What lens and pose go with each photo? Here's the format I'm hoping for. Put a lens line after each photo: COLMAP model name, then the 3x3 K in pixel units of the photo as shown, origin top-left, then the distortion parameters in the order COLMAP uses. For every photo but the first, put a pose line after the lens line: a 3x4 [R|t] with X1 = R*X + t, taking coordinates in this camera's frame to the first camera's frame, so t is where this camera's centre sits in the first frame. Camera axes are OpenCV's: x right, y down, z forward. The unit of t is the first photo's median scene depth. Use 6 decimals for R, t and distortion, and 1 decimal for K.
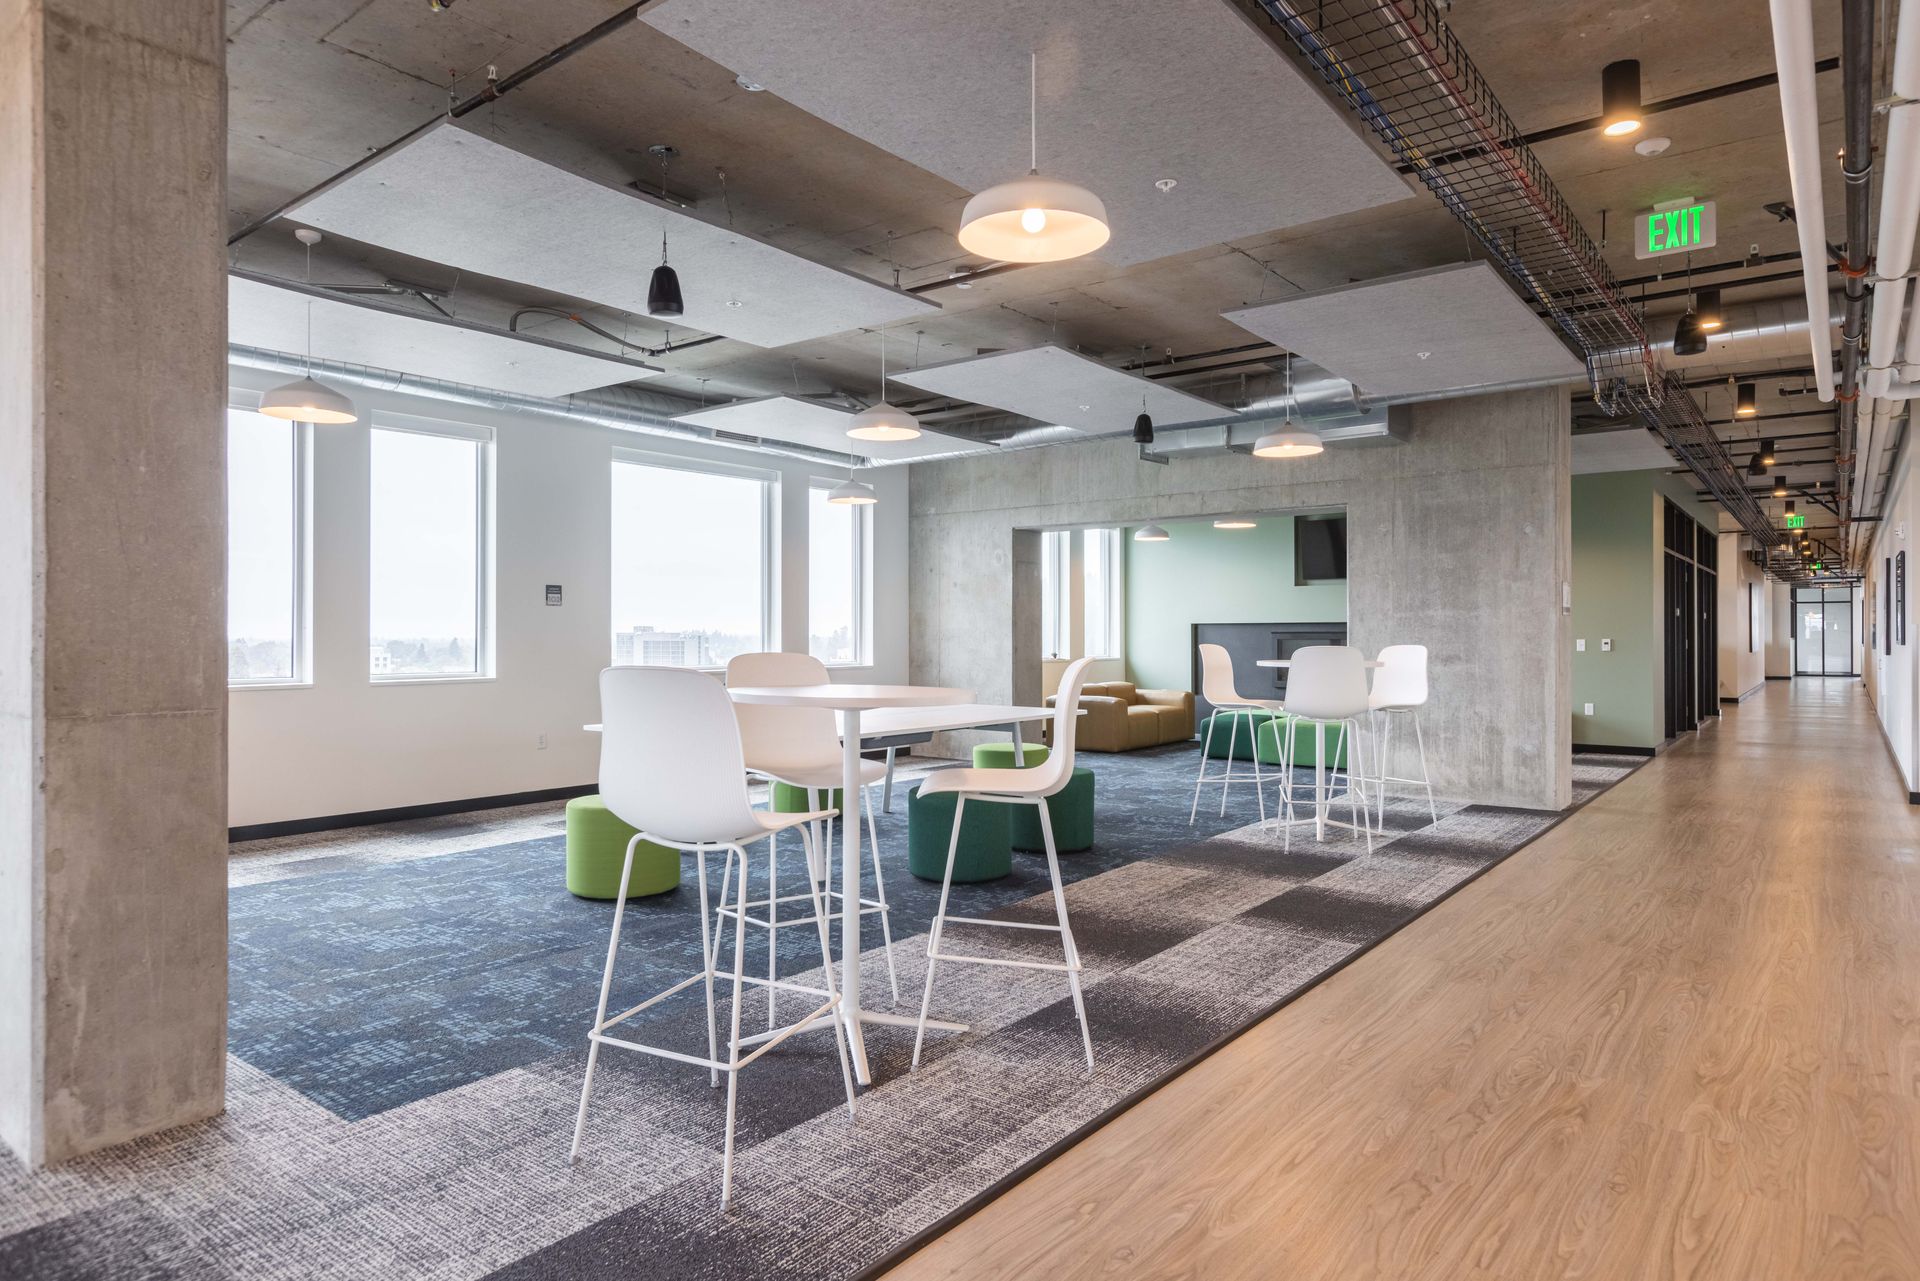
lens RADIAL K [[1134.4, 0, 961.3], [0, 1134.4, 636.7], [0, 0, 1]] dist [-0.000056, 0.000005]
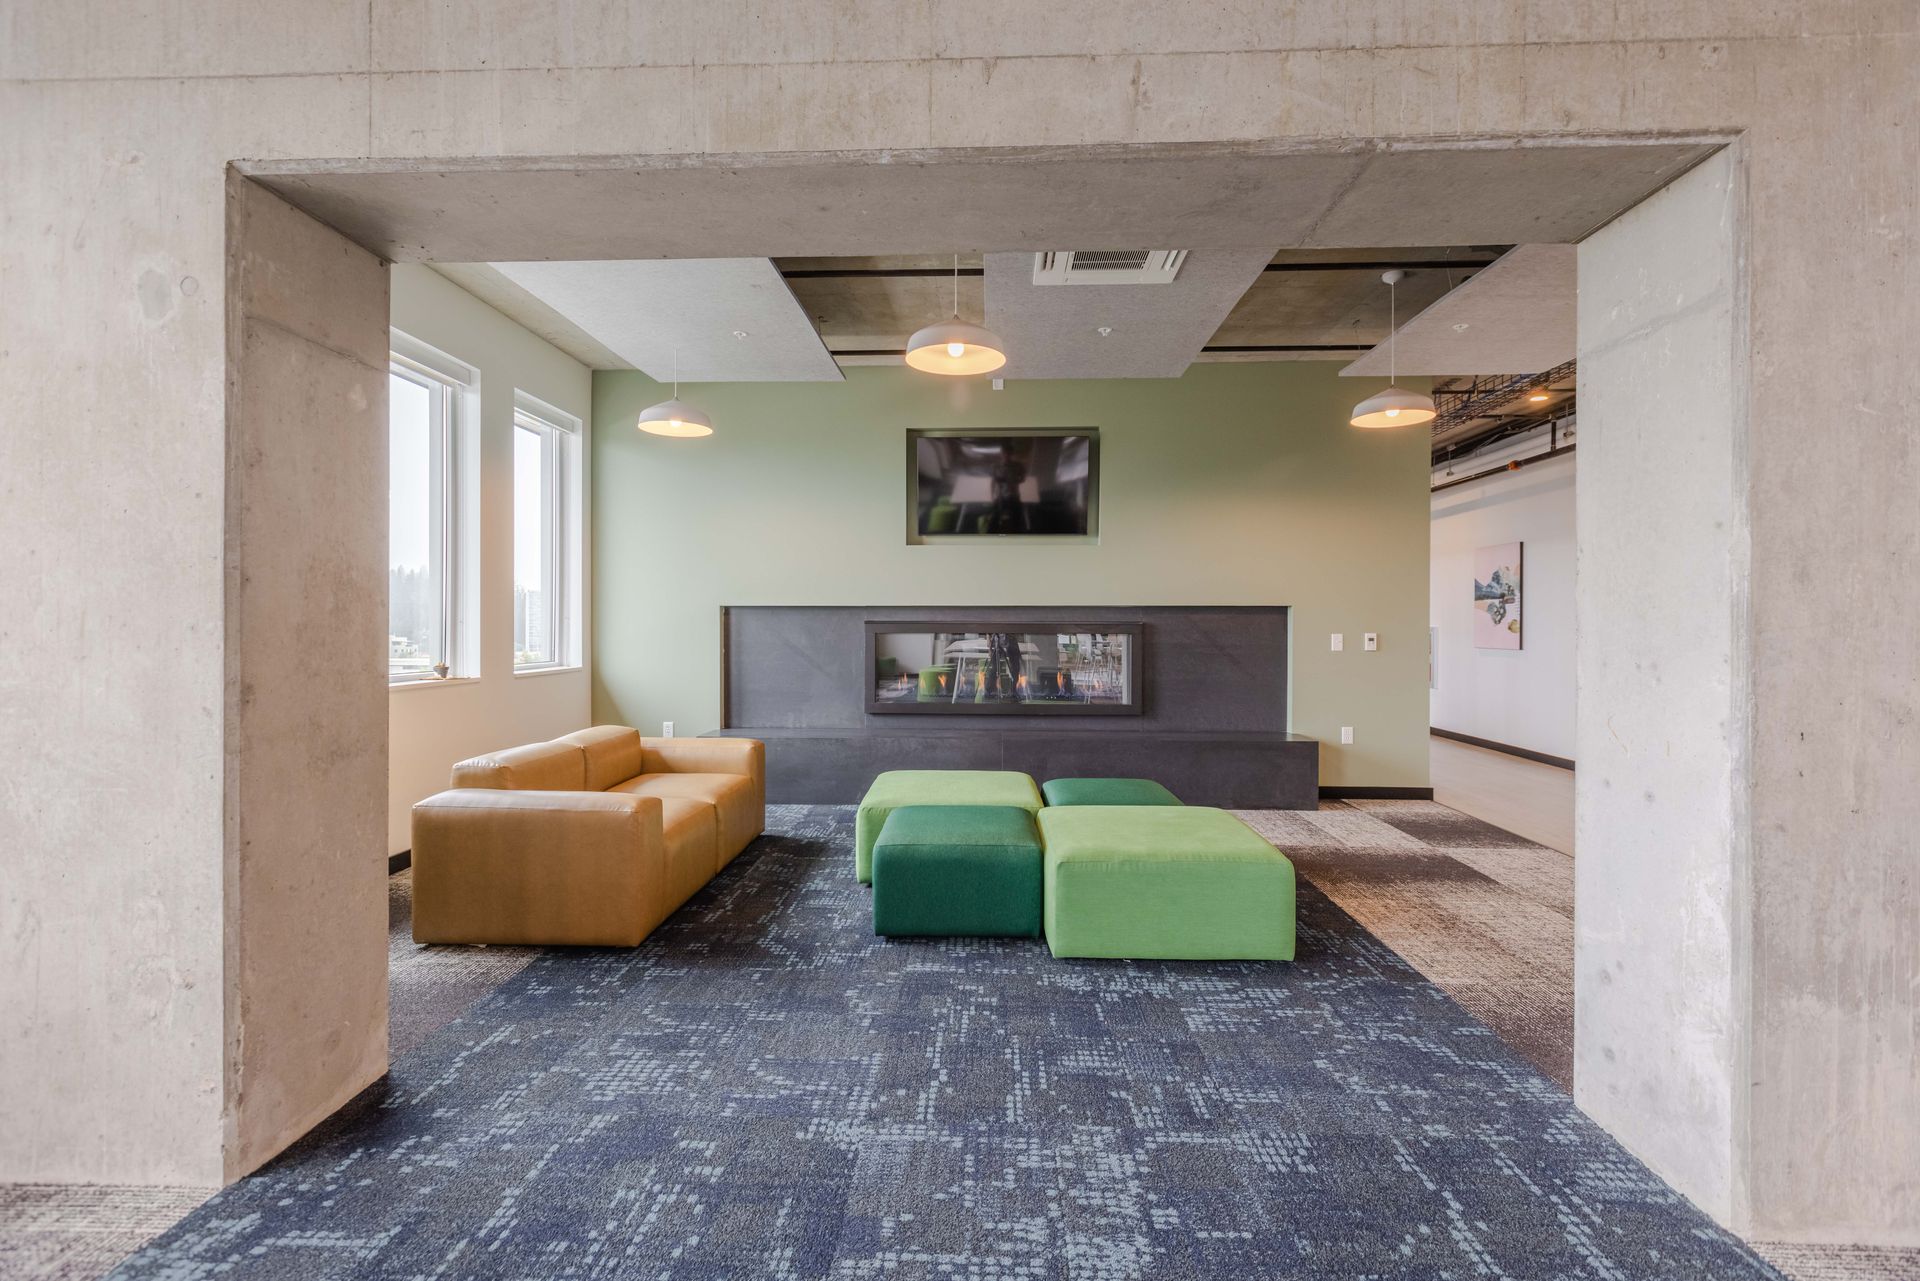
lens RADIAL K [[856.1, 0, 960.3], [0, 856.1, 628.2], [0, 0, 1]] dist [0.001729, 0.000184]
pose [[0.811635, -0.000255, 0.584164, 0.063876], [-0.002230, 0.999991, 0.003534, -0.002531], [-0.584160, -0.004172, 0.811628, 0.767657]]
